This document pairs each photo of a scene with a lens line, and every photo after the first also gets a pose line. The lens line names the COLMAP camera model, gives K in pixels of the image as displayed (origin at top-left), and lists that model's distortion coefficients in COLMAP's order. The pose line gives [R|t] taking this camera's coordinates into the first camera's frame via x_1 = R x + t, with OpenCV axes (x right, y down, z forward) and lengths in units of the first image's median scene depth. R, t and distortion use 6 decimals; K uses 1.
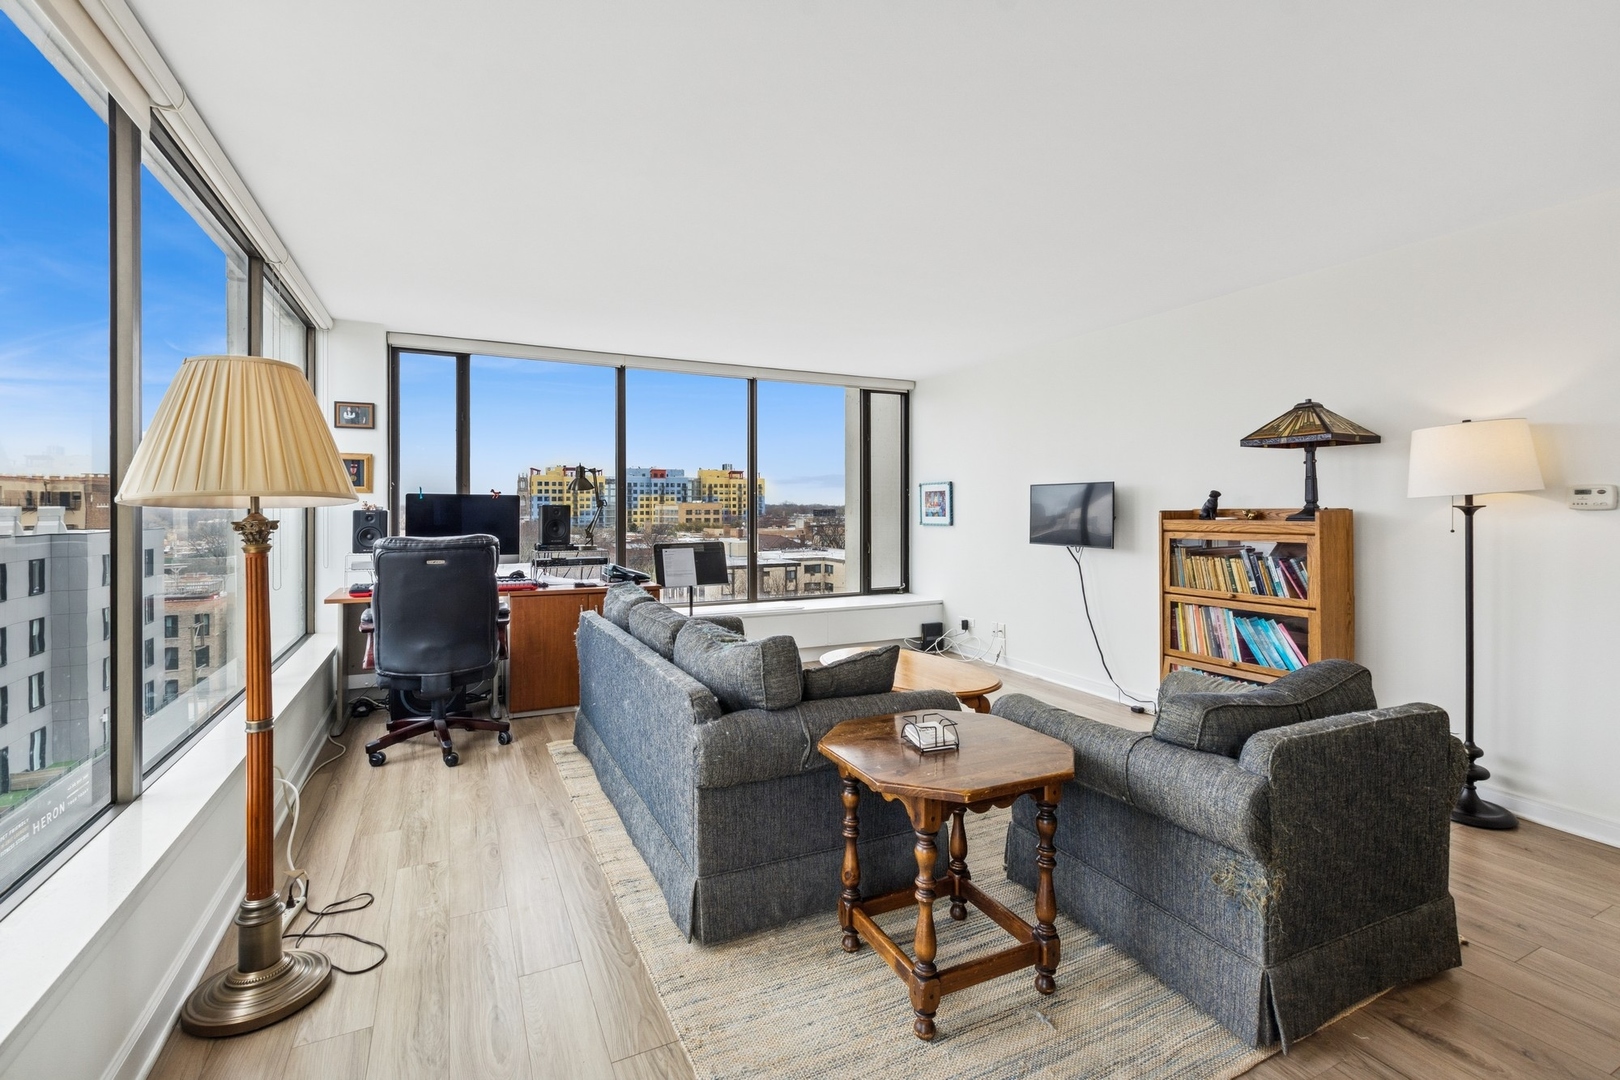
lens RADIAL K [[728.7, 0, 813.1], [0, 728.7, 520.5], [0, 0, 1]] dist [-0.003516, -0.001187]
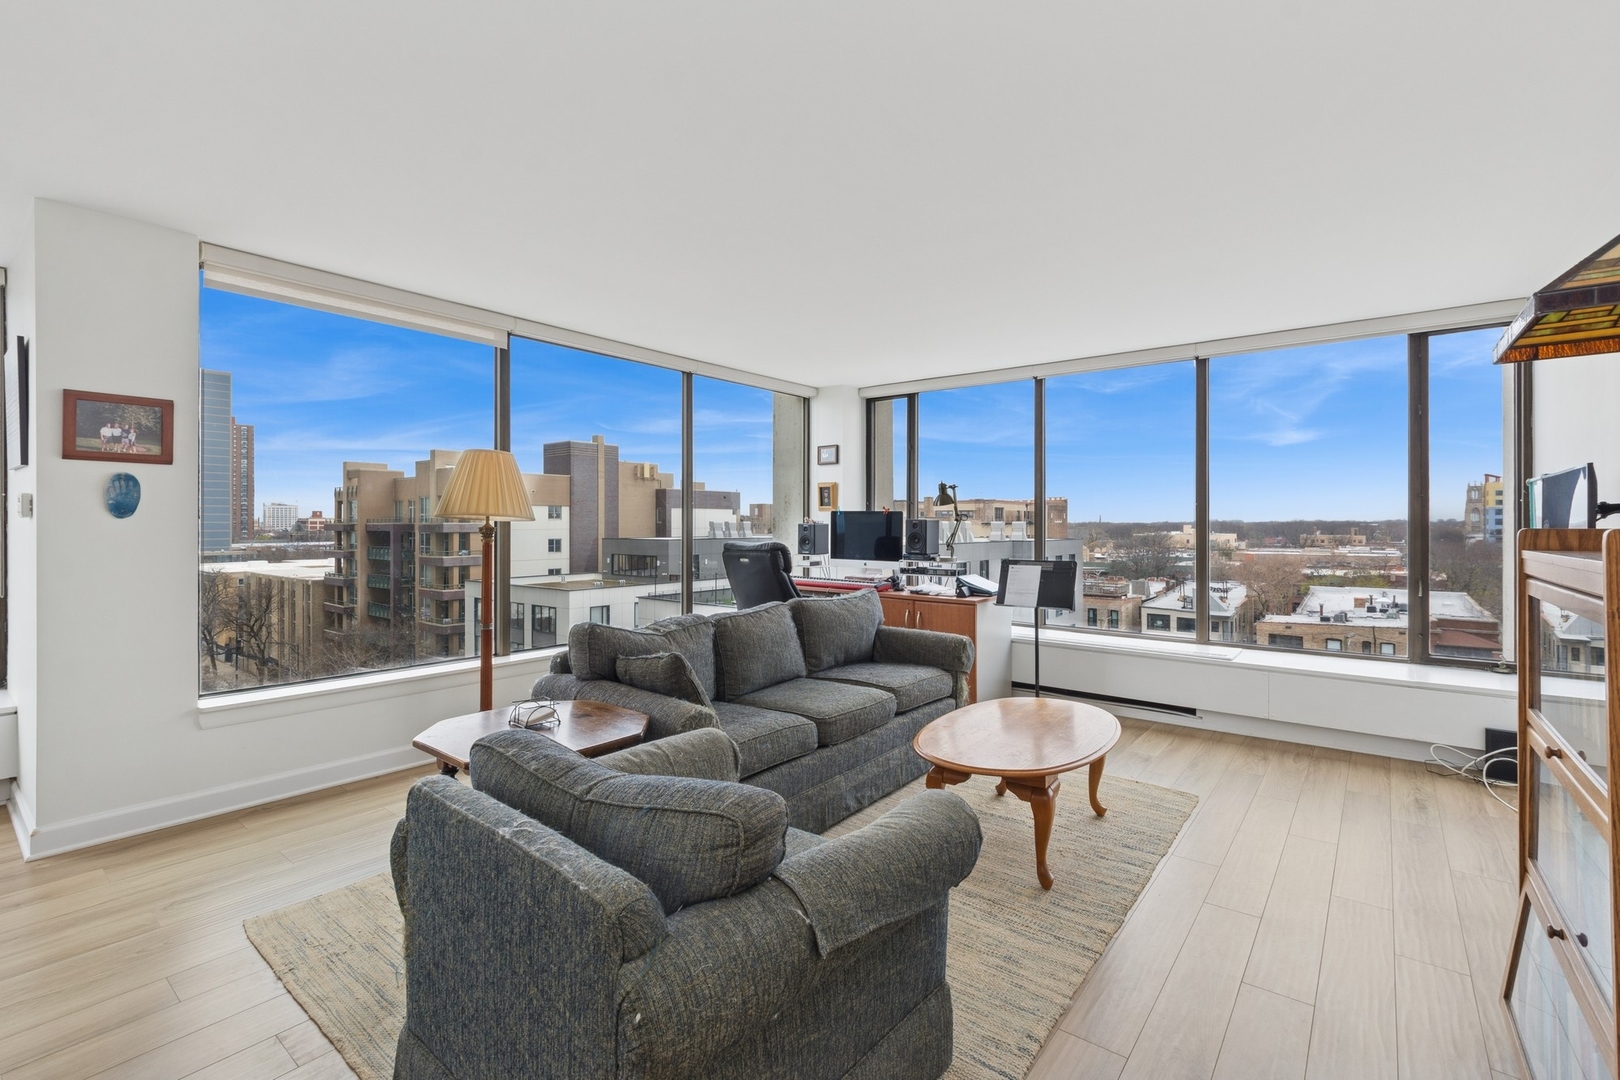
lens RADIAL K [[728.7, 0, 813.1], [0, 728.7, 520.5], [0, 0, 1]] dist [-0.003516, -0.001187]
pose [[0.437034, 0.002356, -0.899442, 0.983395], [-0.020988, 0.999751, -0.007579, -0.012285], [0.899200, 0.022189, 0.436975, 0.615304]]
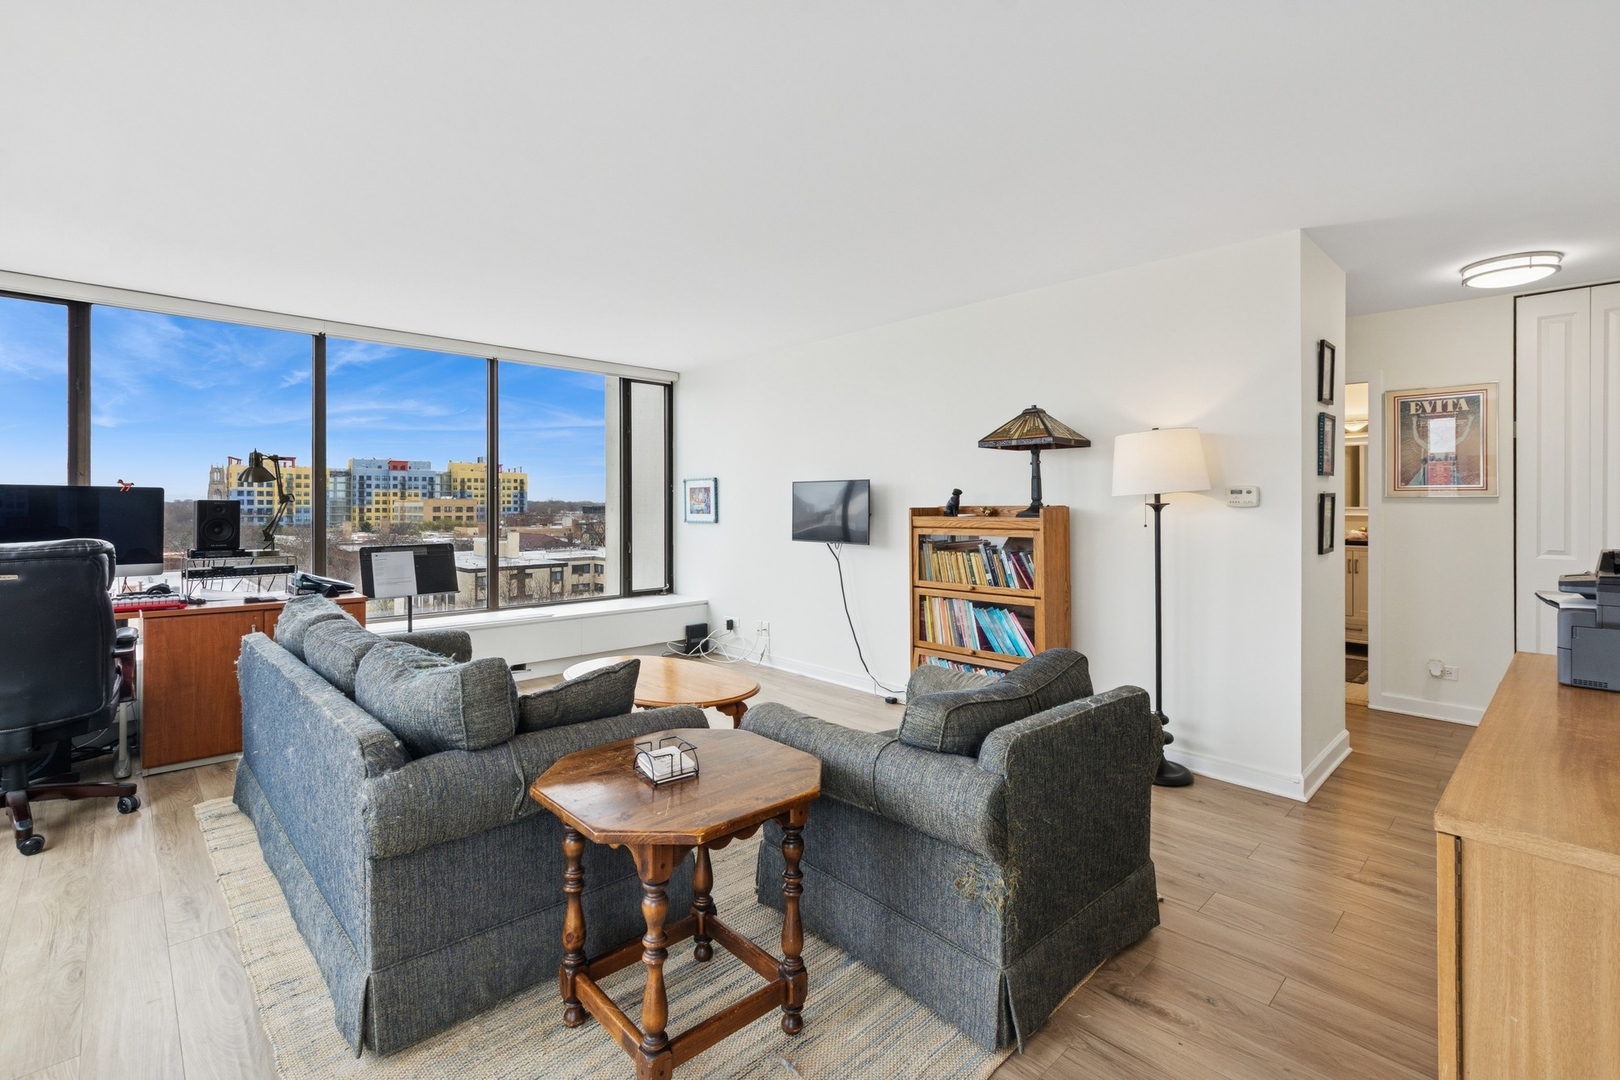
lens RADIAL K [[728.7, 0, 813.1], [0, 728.7, 520.5], [0, 0, 1]] dist [-0.003516, -0.001187]
pose [[0.953141, -0.004625, 0.302492, 0.044682], [0.003442, 0.999984, 0.004442, -0.000634], [-0.302508, -0.003192, 0.953142, 0.076203]]
